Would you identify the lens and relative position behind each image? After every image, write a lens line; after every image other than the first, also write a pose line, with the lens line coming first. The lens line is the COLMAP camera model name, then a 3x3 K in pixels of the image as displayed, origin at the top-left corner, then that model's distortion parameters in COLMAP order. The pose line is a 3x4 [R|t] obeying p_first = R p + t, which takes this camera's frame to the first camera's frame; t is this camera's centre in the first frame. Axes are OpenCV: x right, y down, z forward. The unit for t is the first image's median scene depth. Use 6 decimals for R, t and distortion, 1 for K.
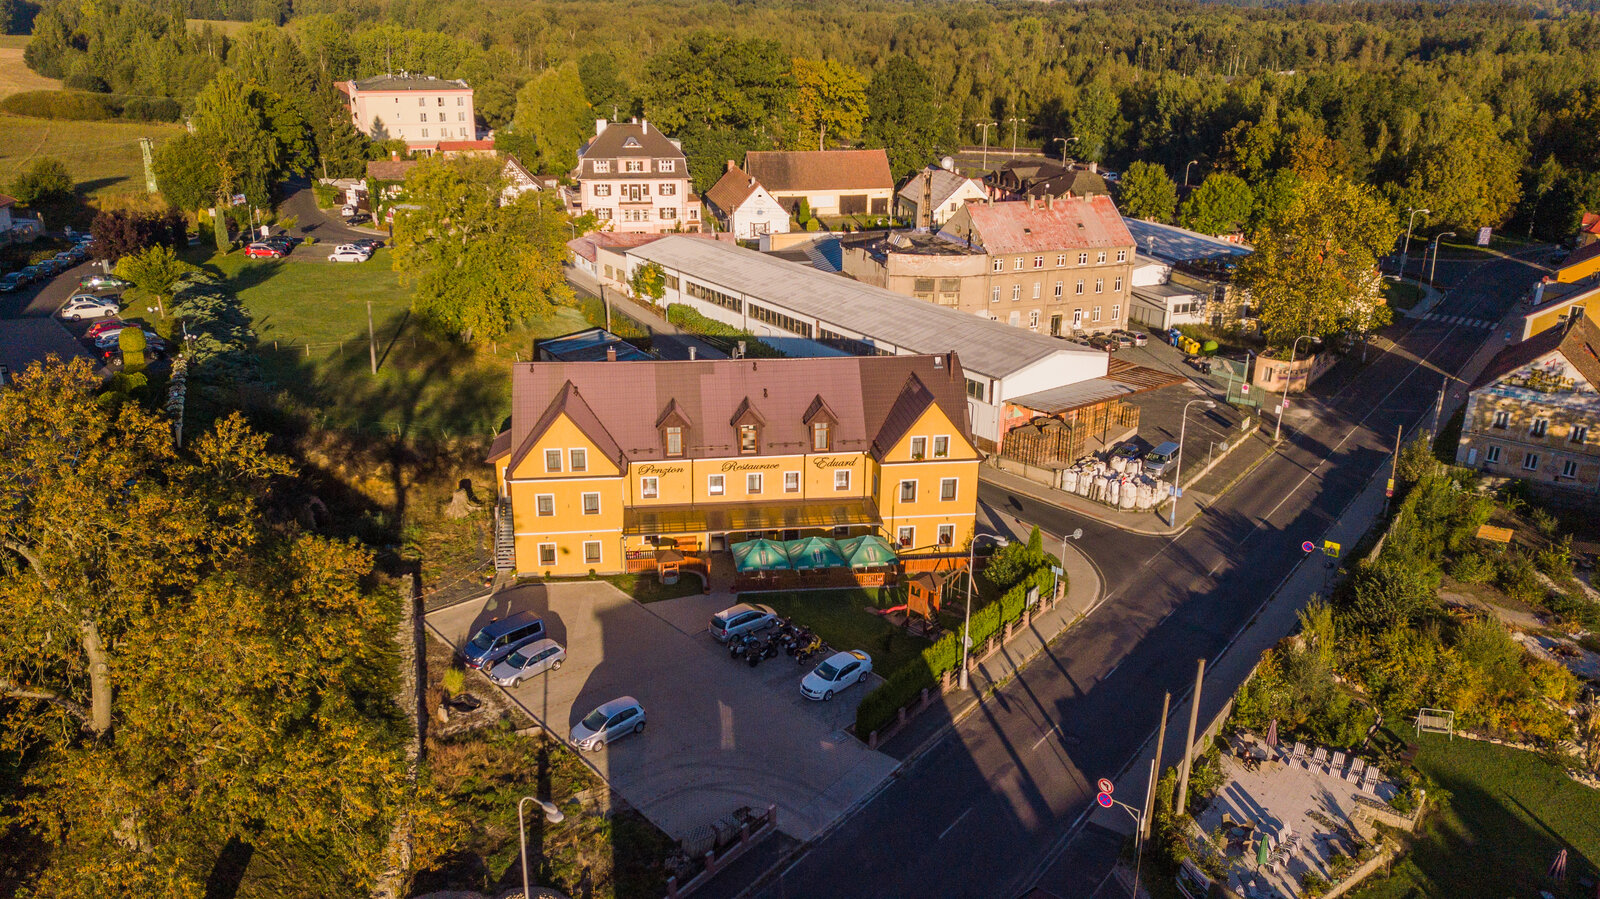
lens RADIAL K [[1236.9, 0, 803.7], [0, 1236.9, 449.8], [0, 0, 1]] dist [-0.000228, -0.003019]
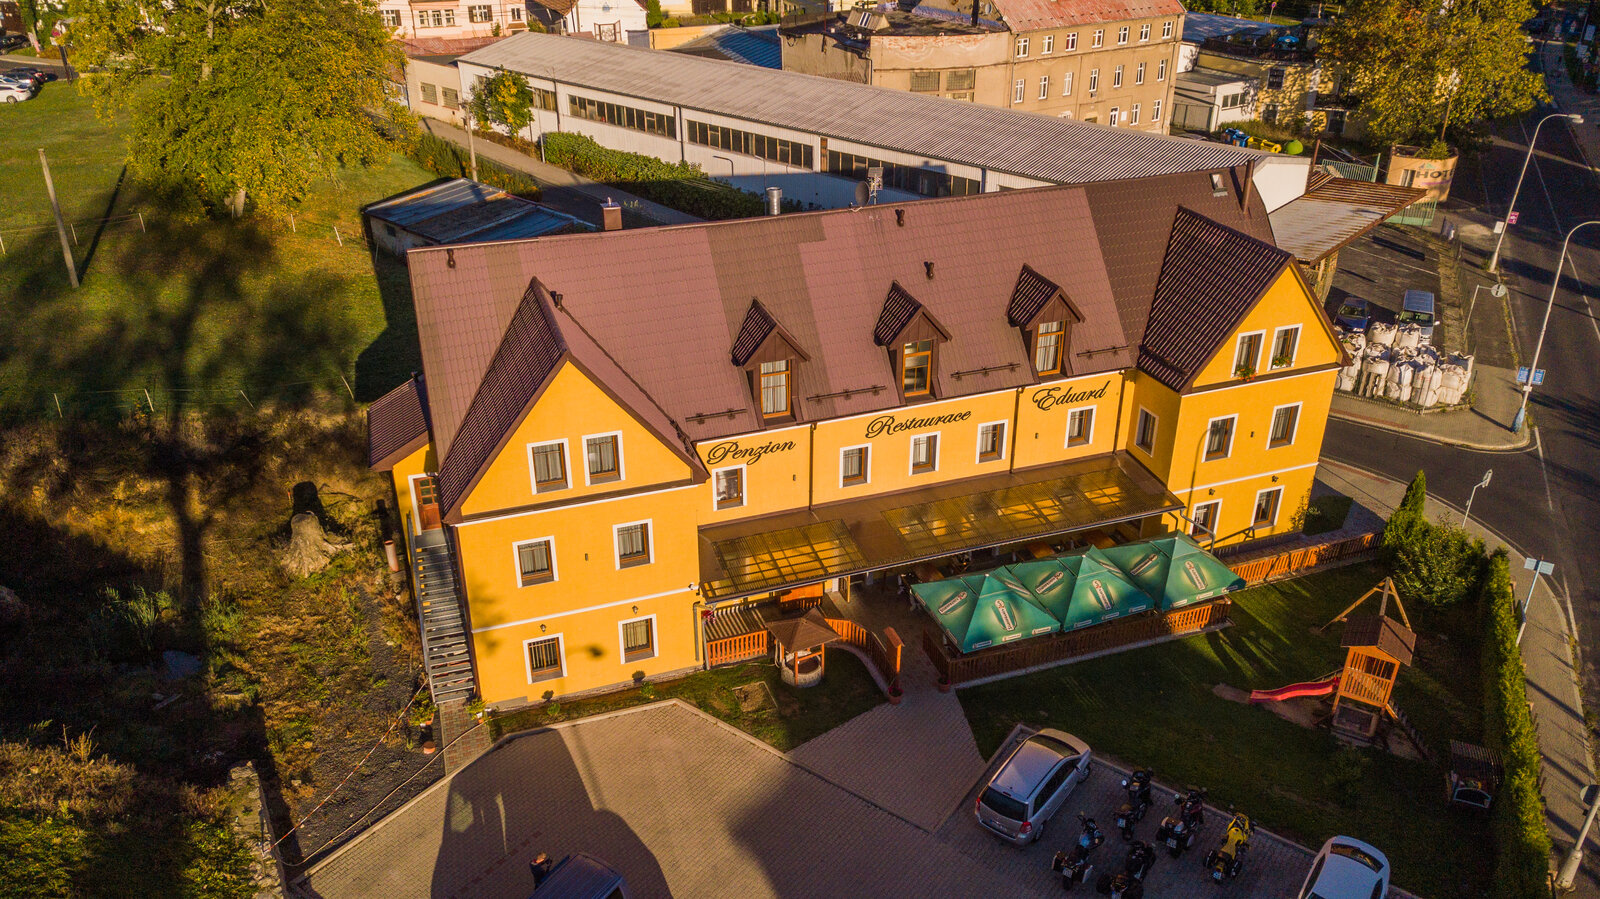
lens RADIAL K [[1236.9, 0, 793.5], [0, 1236.9, 450.7], [0, 0, 1]] dist [-0.000228, -0.003019]
pose [[0.978333, -0.106469, 0.177564, -0.174564], [0.083643, 0.987790, 0.131437, -0.042666], [-0.189389, -0.113737, 0.975293, 0.491799]]
